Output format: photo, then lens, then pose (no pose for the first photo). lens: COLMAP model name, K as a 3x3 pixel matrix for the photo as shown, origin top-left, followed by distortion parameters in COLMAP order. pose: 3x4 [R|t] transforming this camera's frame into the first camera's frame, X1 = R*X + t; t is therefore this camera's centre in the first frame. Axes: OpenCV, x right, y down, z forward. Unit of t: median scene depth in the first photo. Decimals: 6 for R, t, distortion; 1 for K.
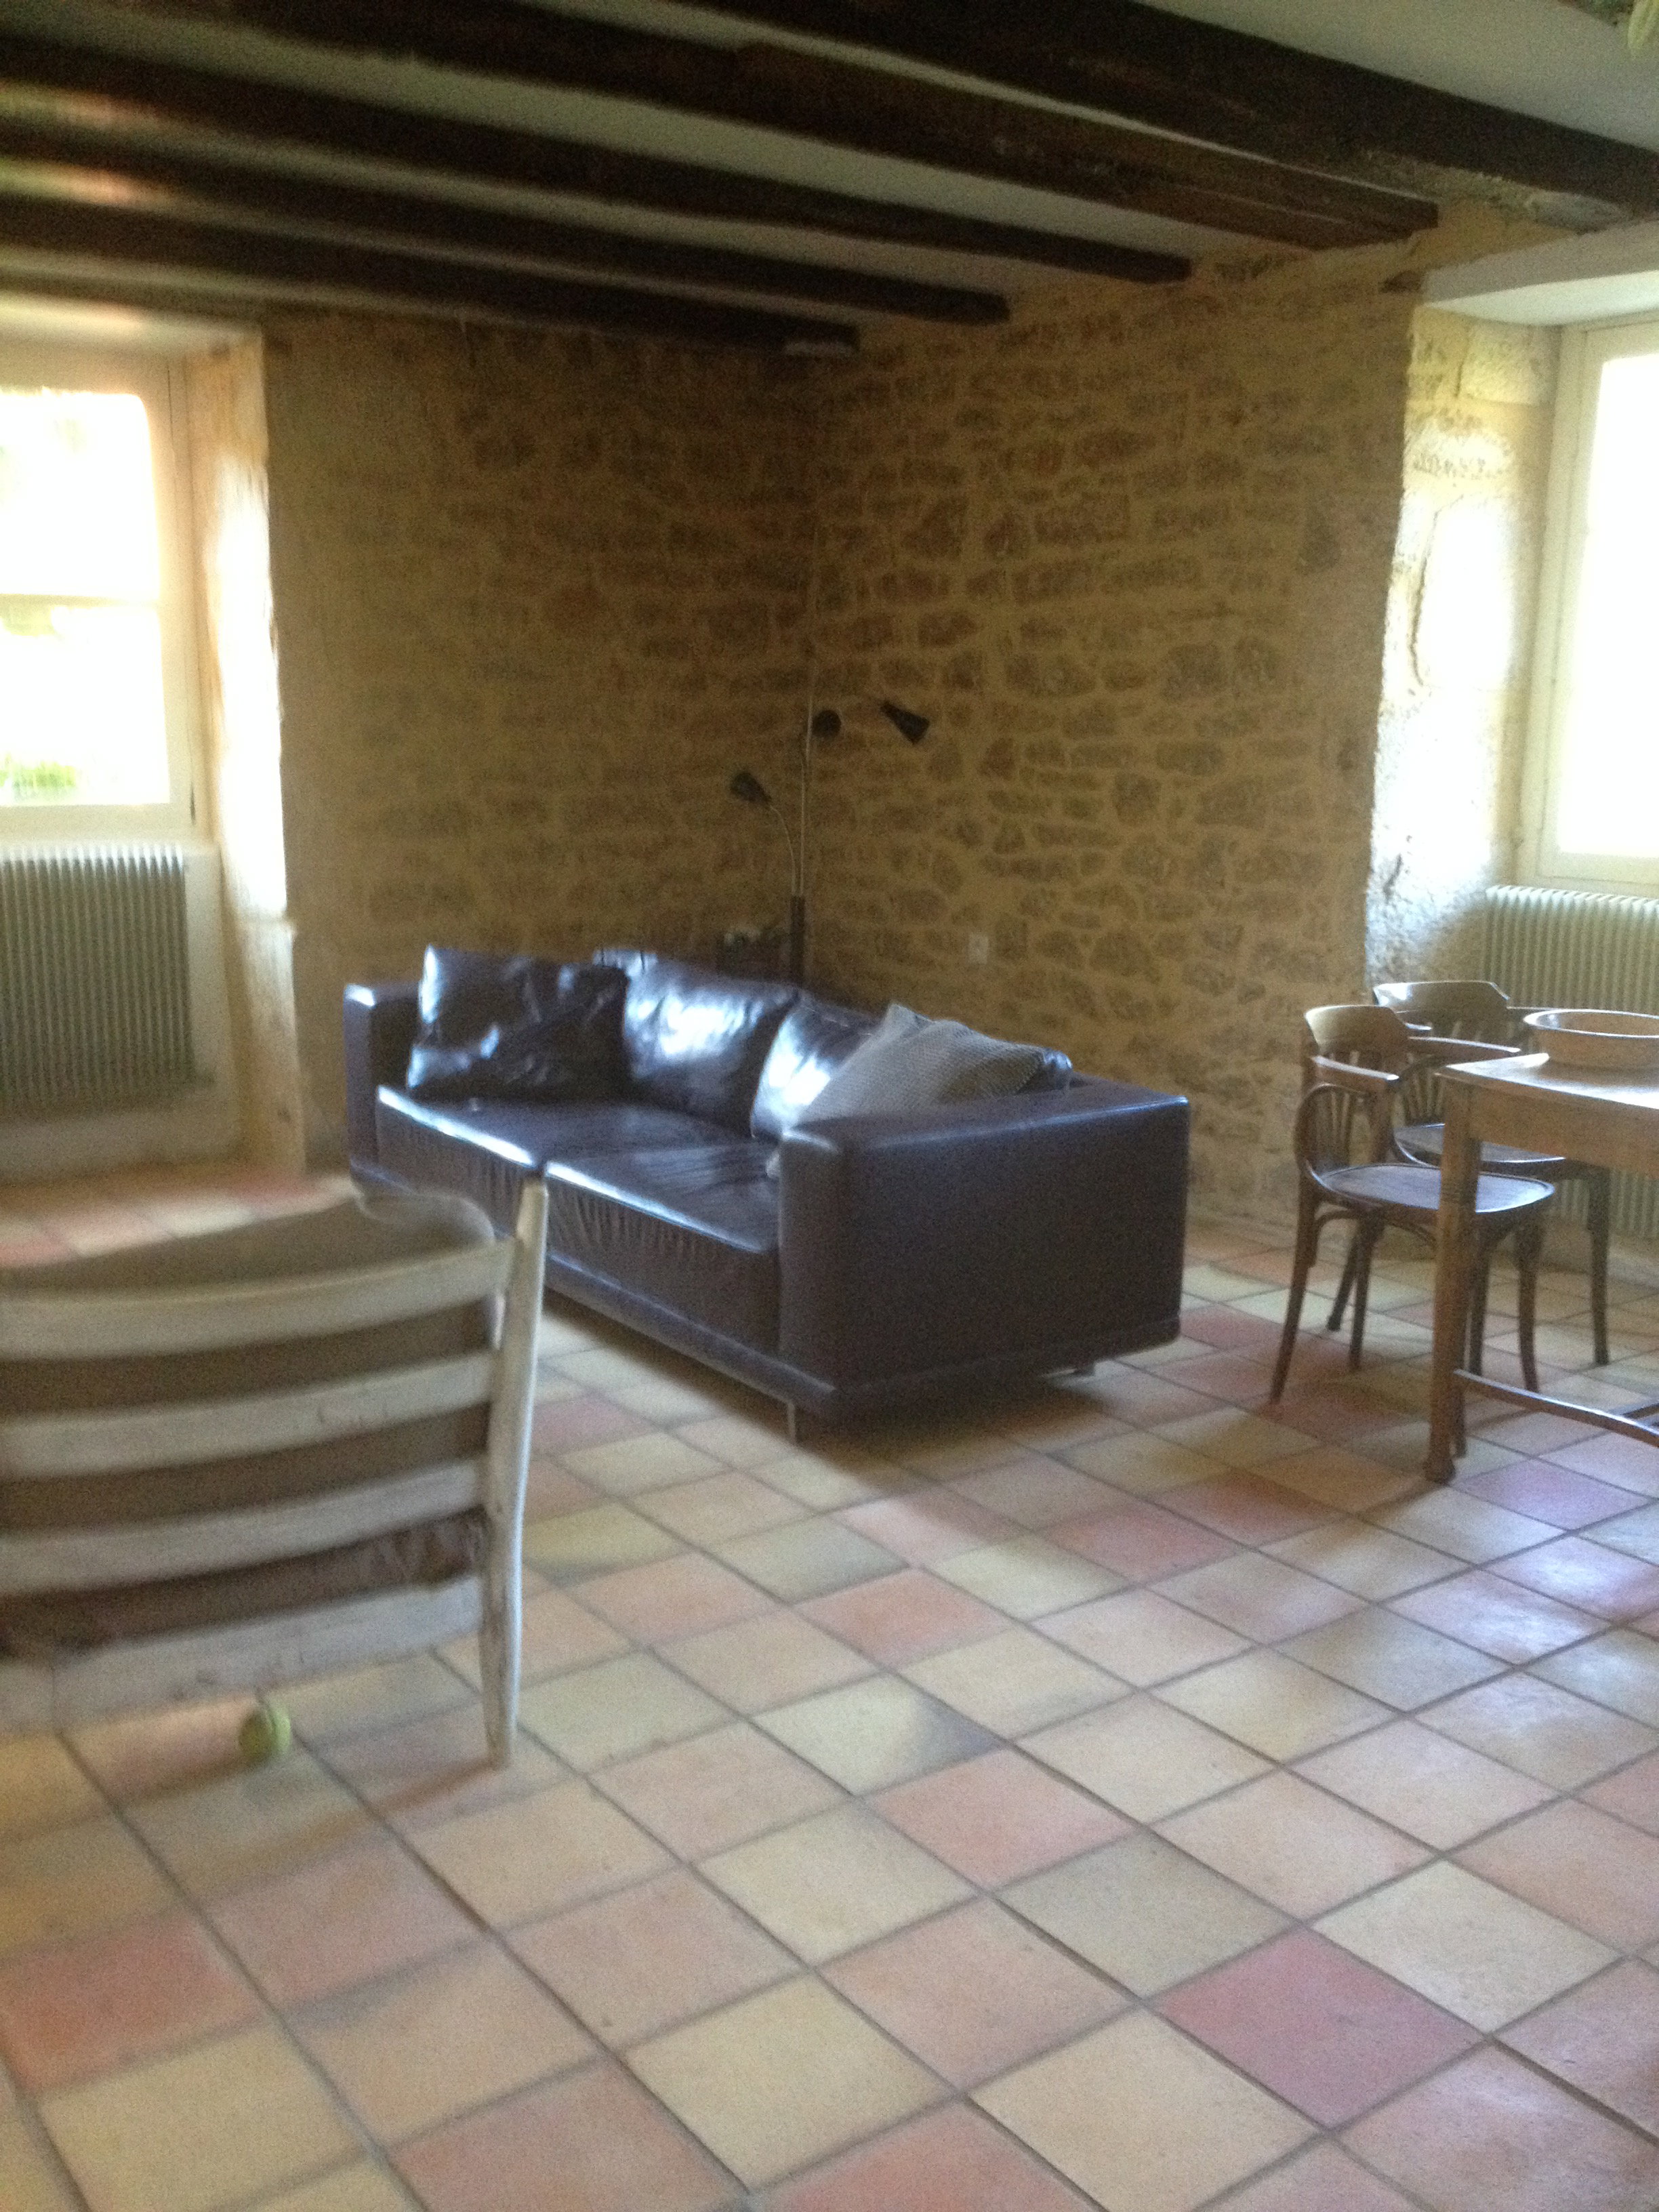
lens RADIAL K [[2090.1, 0, 835.5], [0, 2090.1, 1107.7], [0, 0, 1]] dist [0.190769, -0.350646]
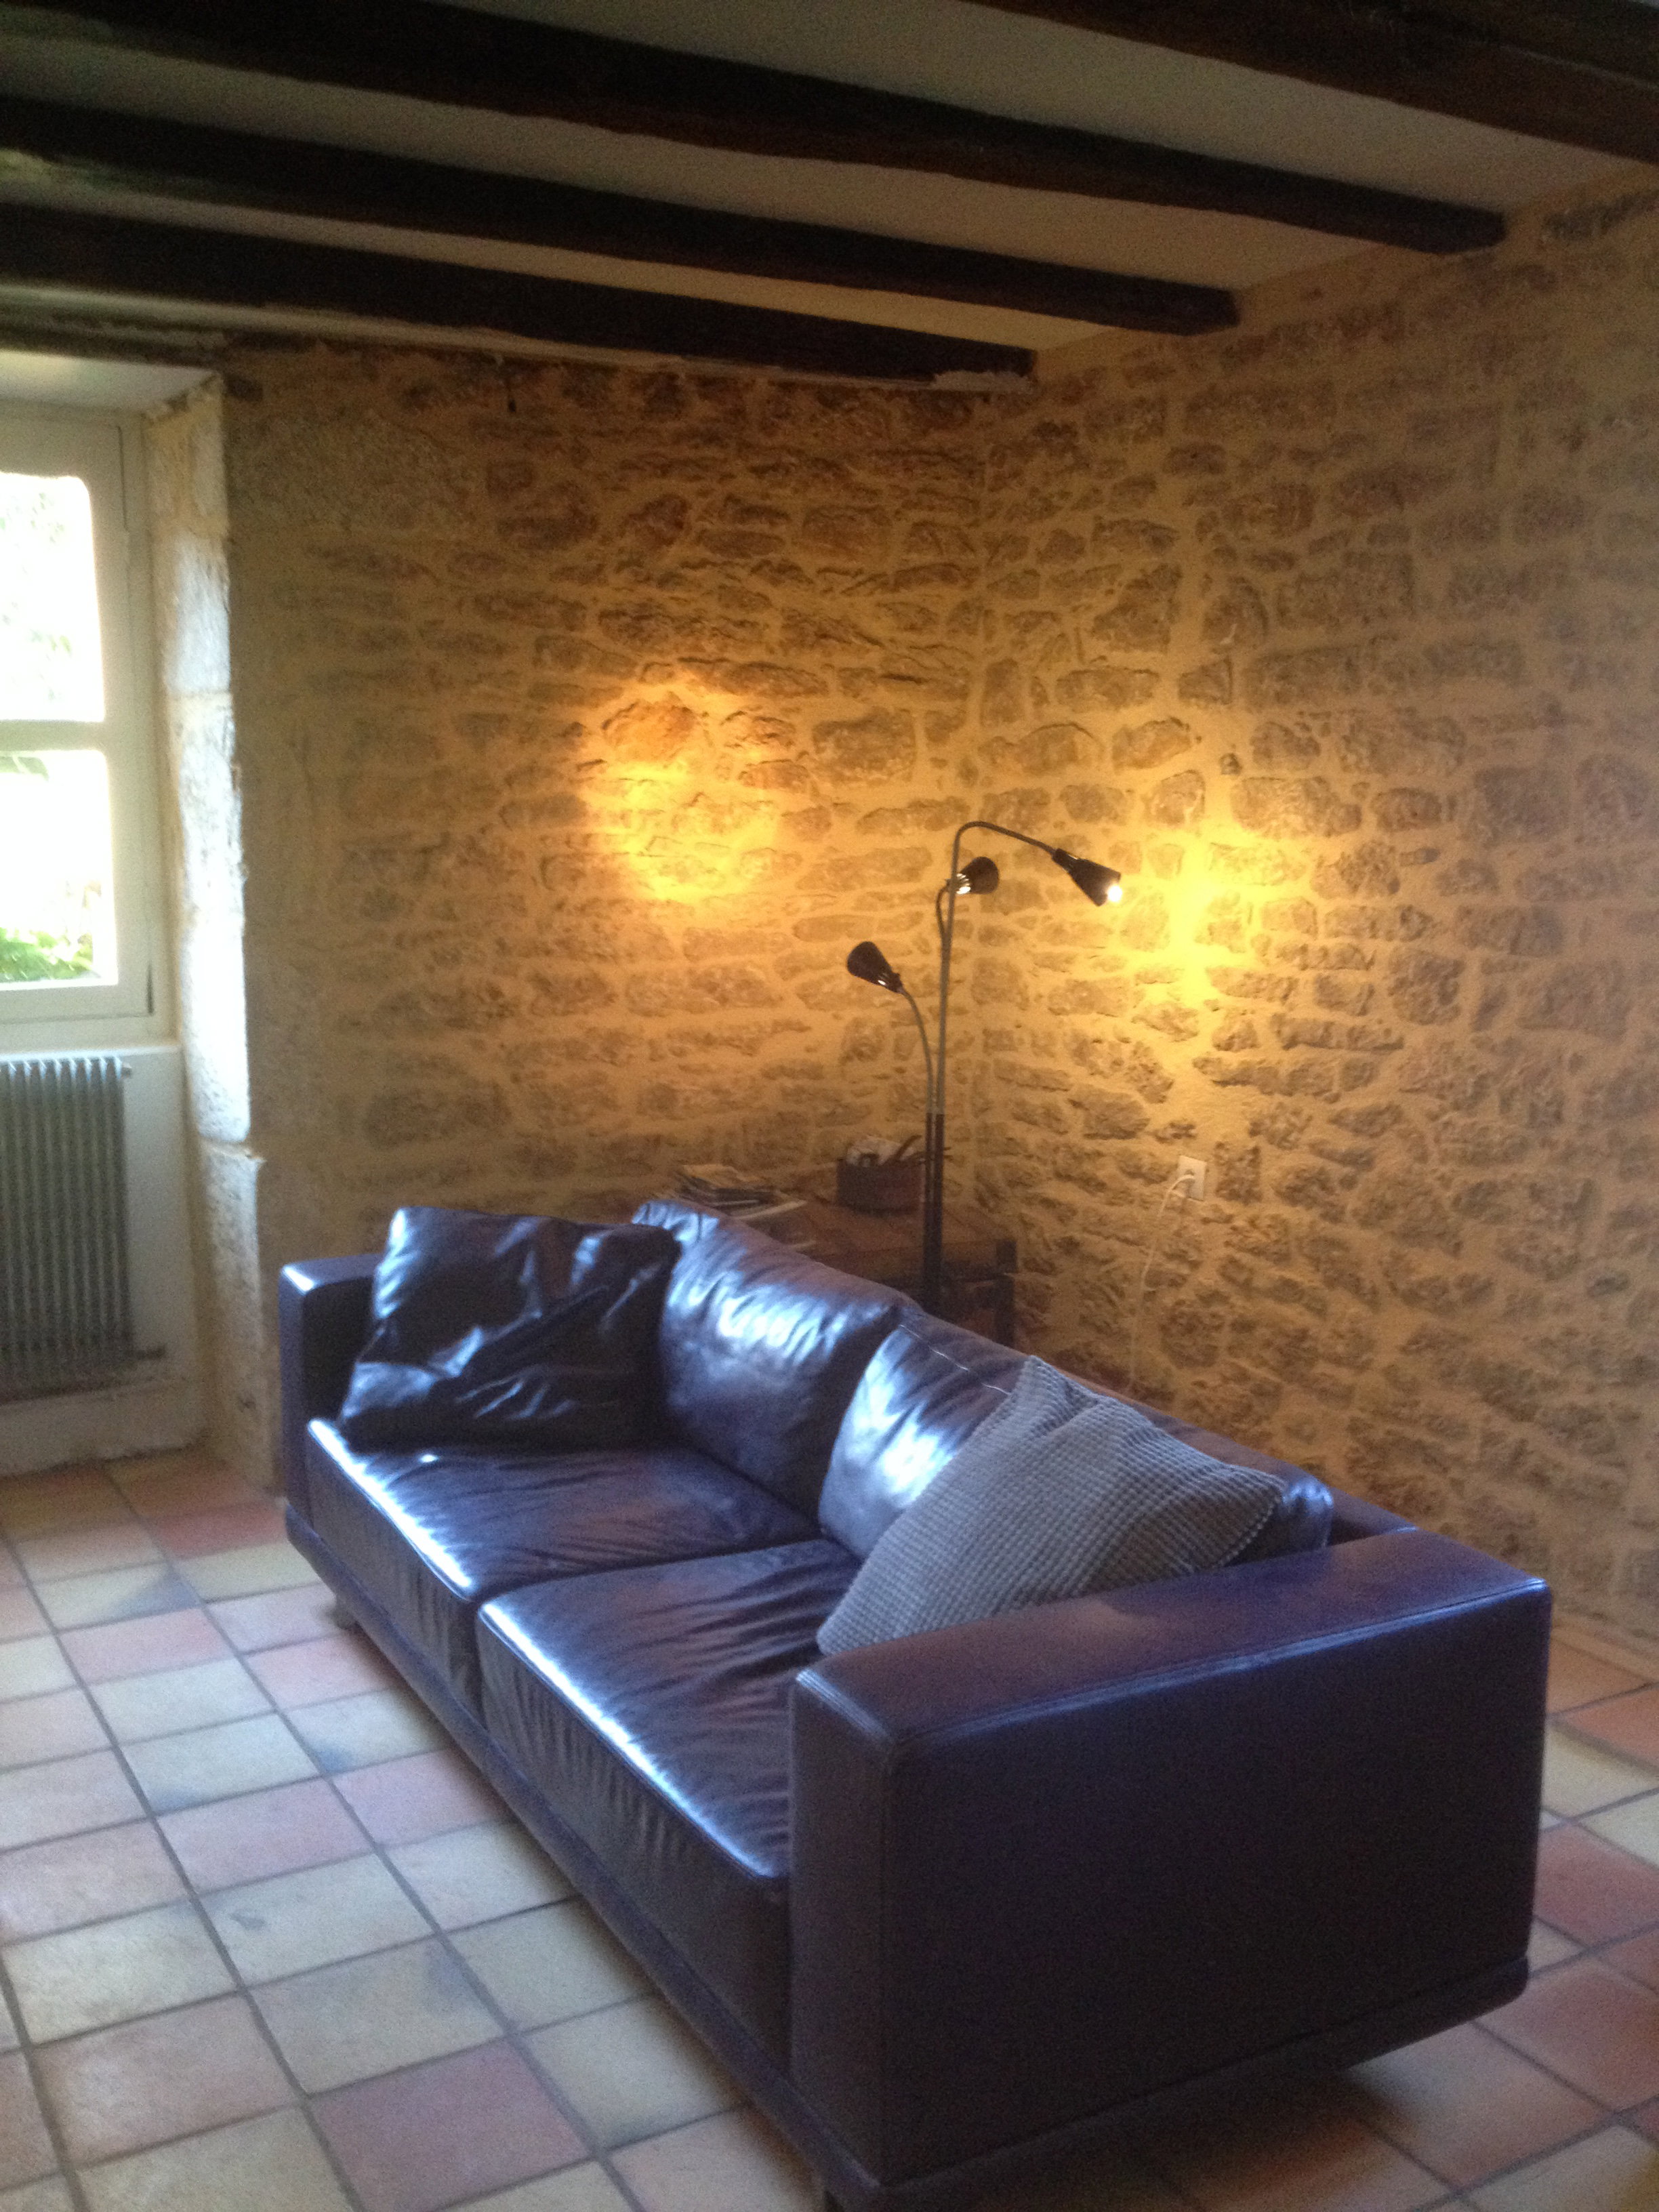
lens RADIAL K [[2095.7, 0, 816.3], [0, 2095.7, 1115.2], [0, 0, 1]] dist [0.159670, -0.353997]
pose [[0.992527, 0.007041, -0.121818, 0.031272], [-0.012116, 0.999087, -0.040977, -0.075063], [0.121418, 0.042147, 0.991706, 0.297411]]
